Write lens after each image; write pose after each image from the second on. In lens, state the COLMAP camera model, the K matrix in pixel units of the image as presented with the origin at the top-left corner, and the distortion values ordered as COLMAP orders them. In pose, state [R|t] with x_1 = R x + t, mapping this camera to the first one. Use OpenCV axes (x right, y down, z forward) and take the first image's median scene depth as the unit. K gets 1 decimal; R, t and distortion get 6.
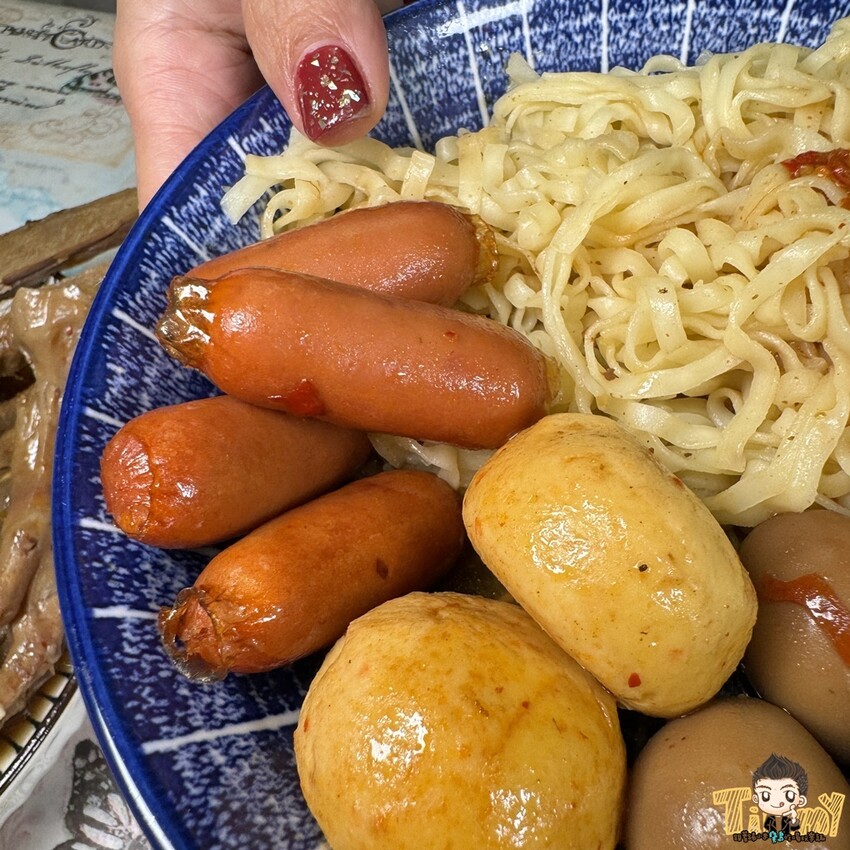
lens RADIAL K [[807.0, 0, 425.0], [0, 807.0, 425.0], [0, 0, 1]] dist [-0.008508, 0.002425]
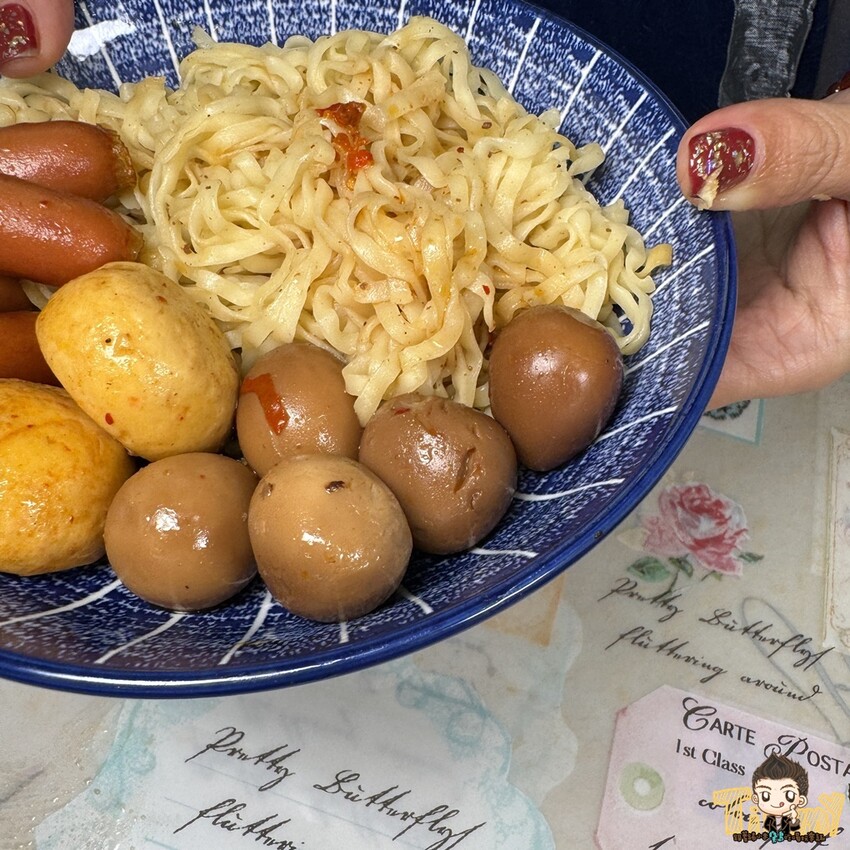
lens RADIAL K [[792.6, 0, 425.0], [0, 792.6, 425.0], [0, 0, 1]] dist [-0.018154, 0.015562]
pose [[0.997025, 0.054996, 0.054012, 0.496744], [-0.055030, 0.998484, -0.000860, 0.189065], [-0.053977, -0.002115, 0.998540, -0.345129]]
